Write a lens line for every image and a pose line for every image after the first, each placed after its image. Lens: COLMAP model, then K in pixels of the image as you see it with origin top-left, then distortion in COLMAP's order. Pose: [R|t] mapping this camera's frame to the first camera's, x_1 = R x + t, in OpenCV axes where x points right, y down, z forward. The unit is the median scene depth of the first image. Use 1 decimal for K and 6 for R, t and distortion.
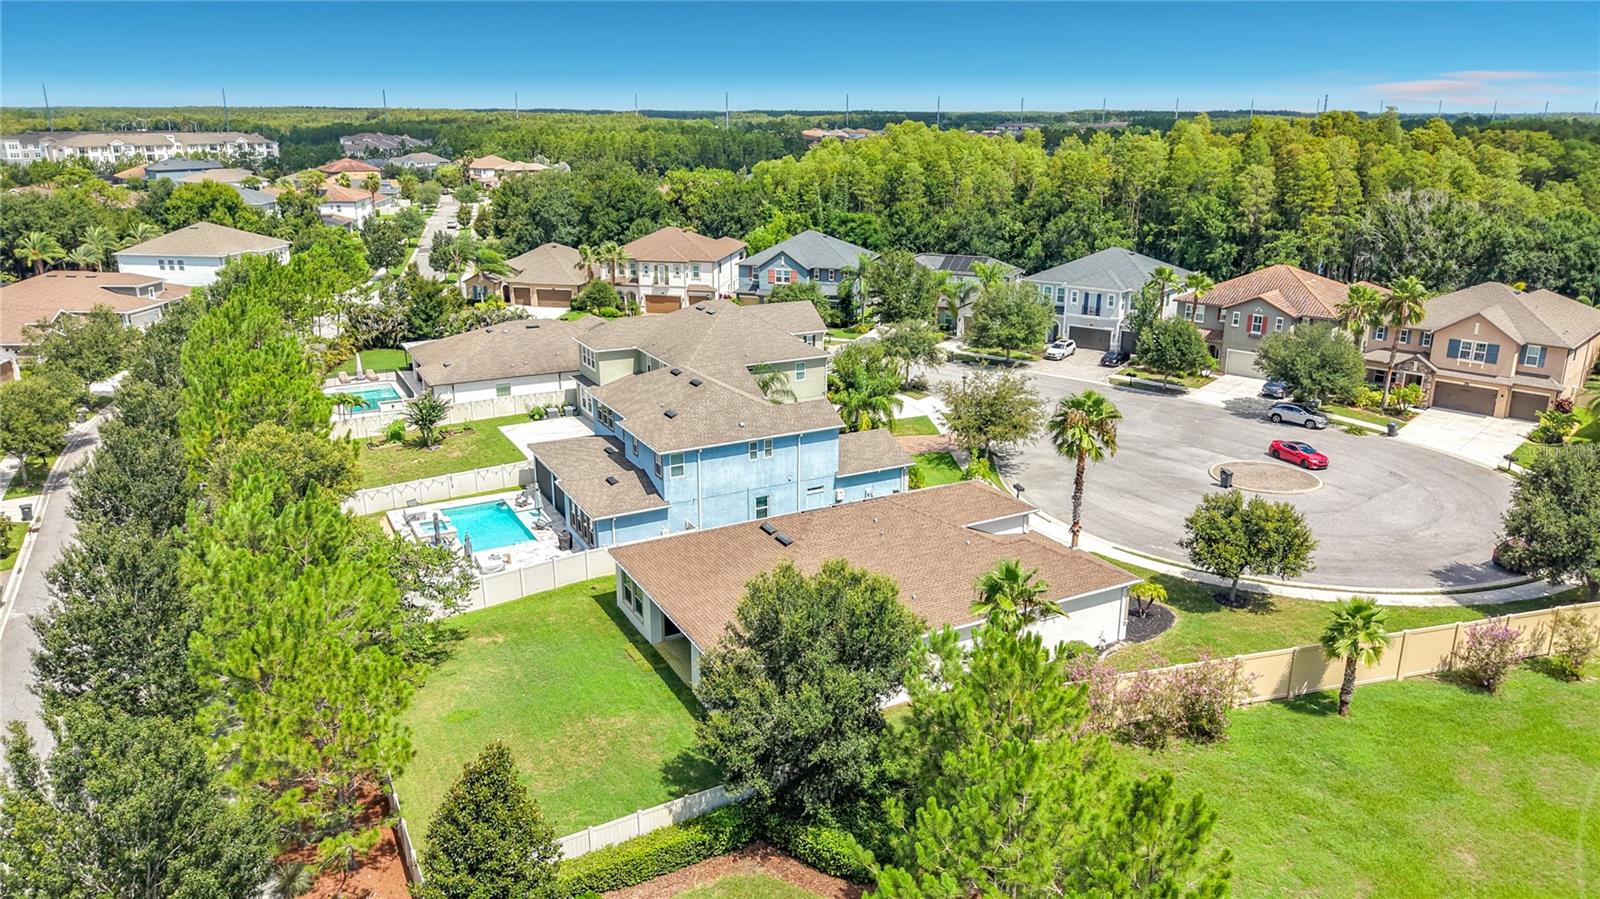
lens RADIAL K [[1069.6, 0, 800.0], [0, 1069.6, 449.5], [0, 0, 1]] dist [0.011863, -0.022628]
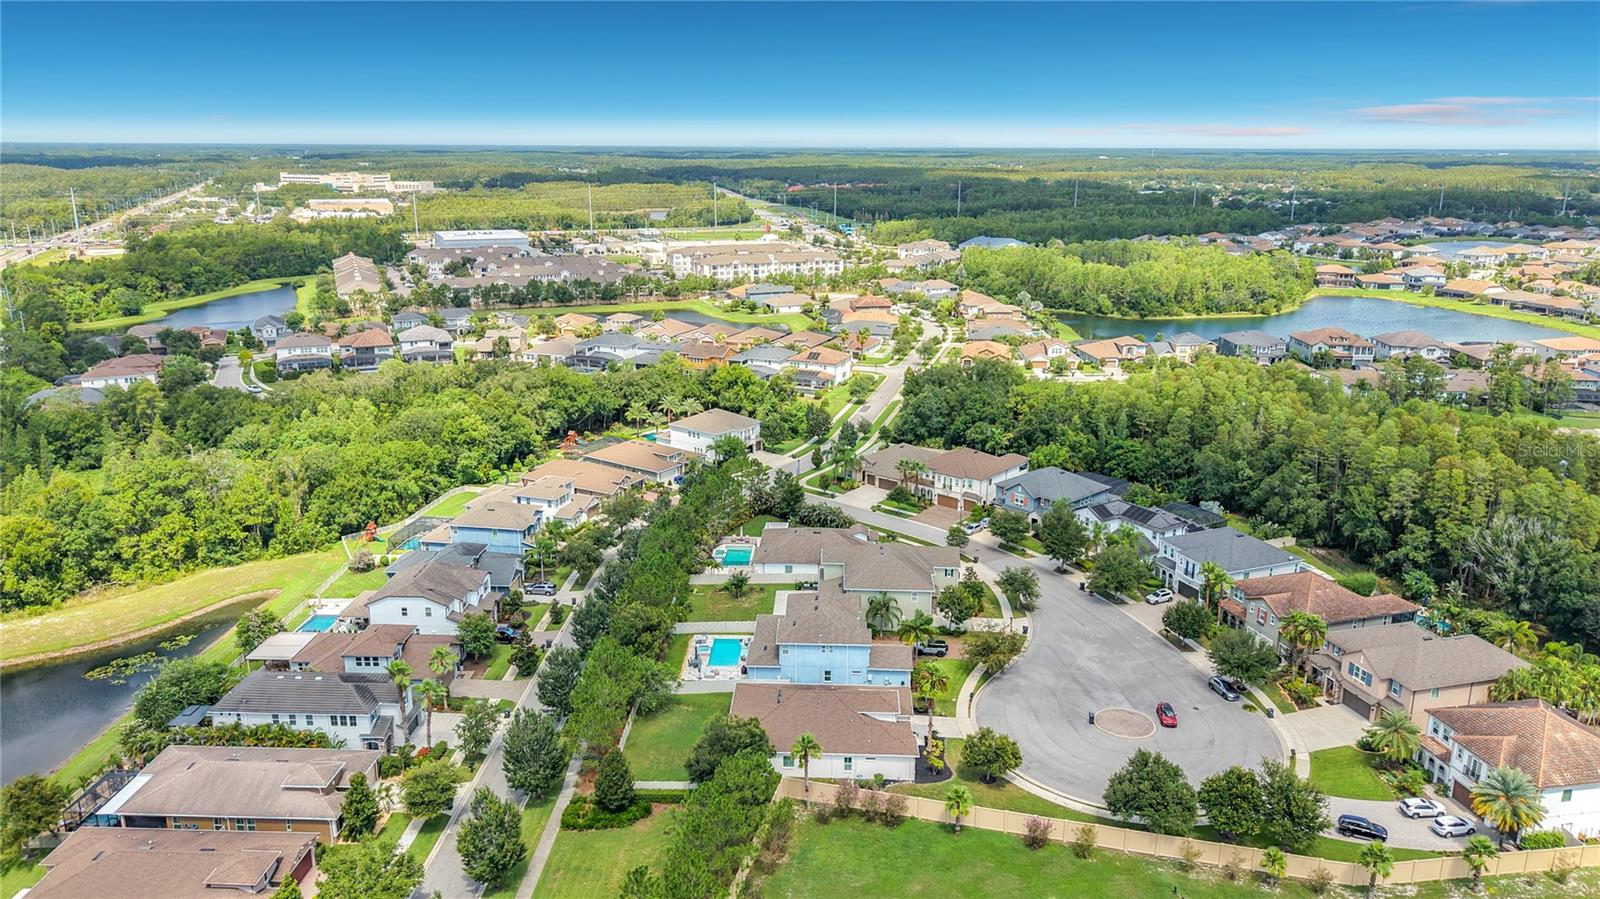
lens RADIAL K [[1069.6, 0, 800.0], [0, 1069.6, 449.5], [0, 0, 1]] dist [0.011863, -0.022628]
pose [[0.857756, 0.137748, -0.495257, 0.667331], [-0.152266, 0.988277, 0.011157, -0.298111], [0.490988, 0.065840, 0.868675, -0.665454]]
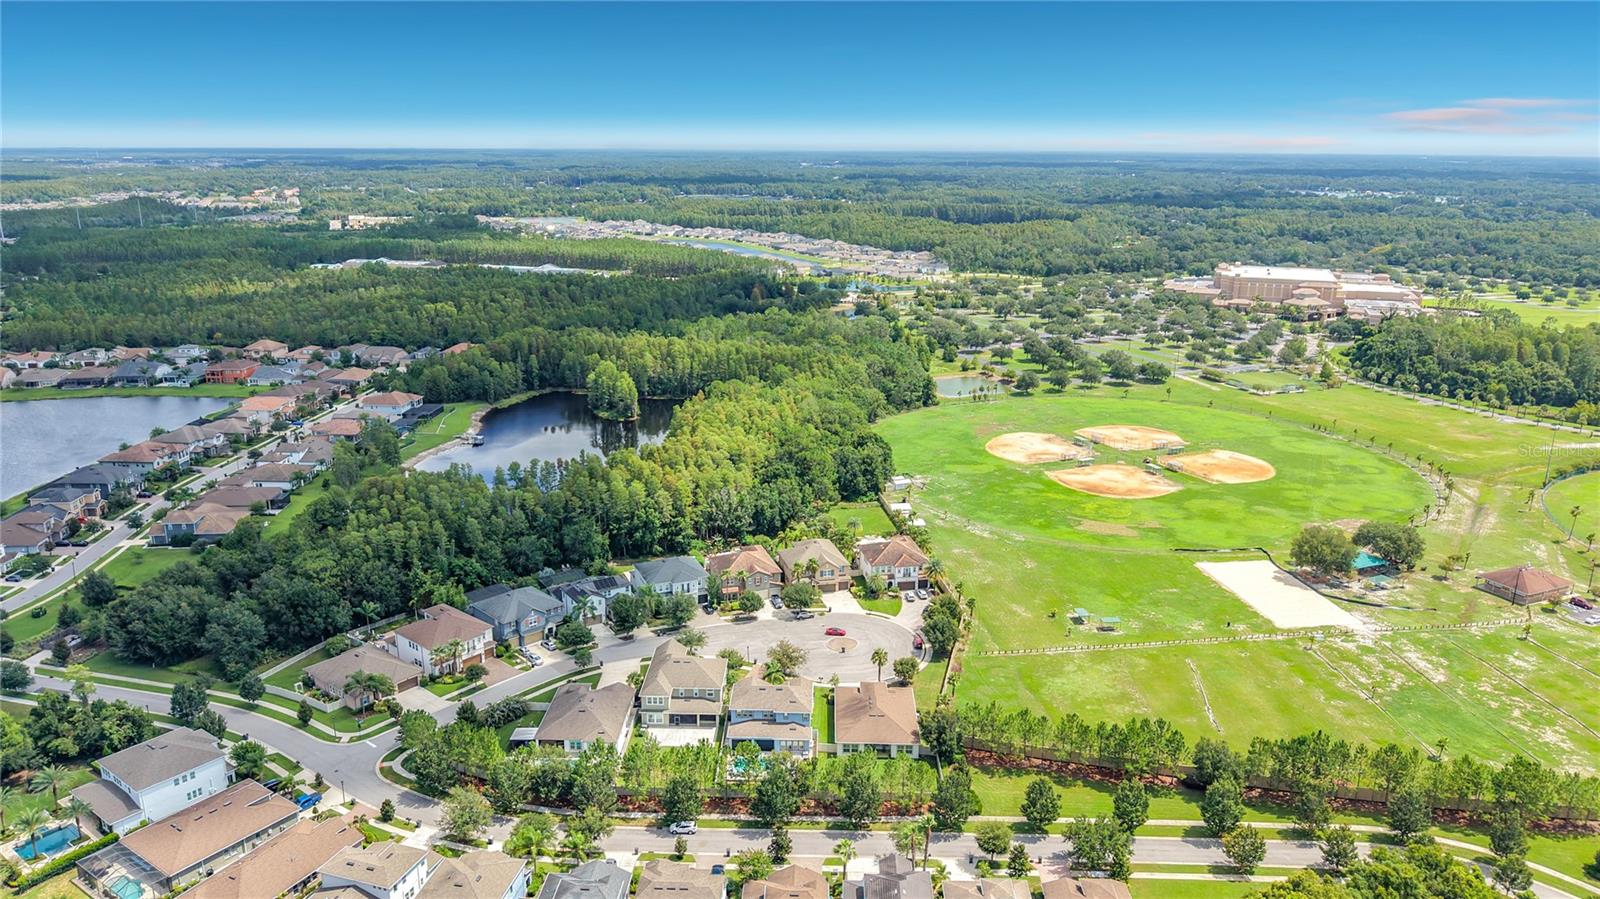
lens RADIAL K [[1069.6, 0, 800.0], [0, 1069.6, 449.5], [0, 0, 1]] dist [0.011863, -0.022628]
pose [[0.498415, -0.226072, 0.836943, -1.867522], [0.250965, 0.961690, 0.110314, -0.789590], [-0.829819, 0.155061, 0.536057, -0.598072]]
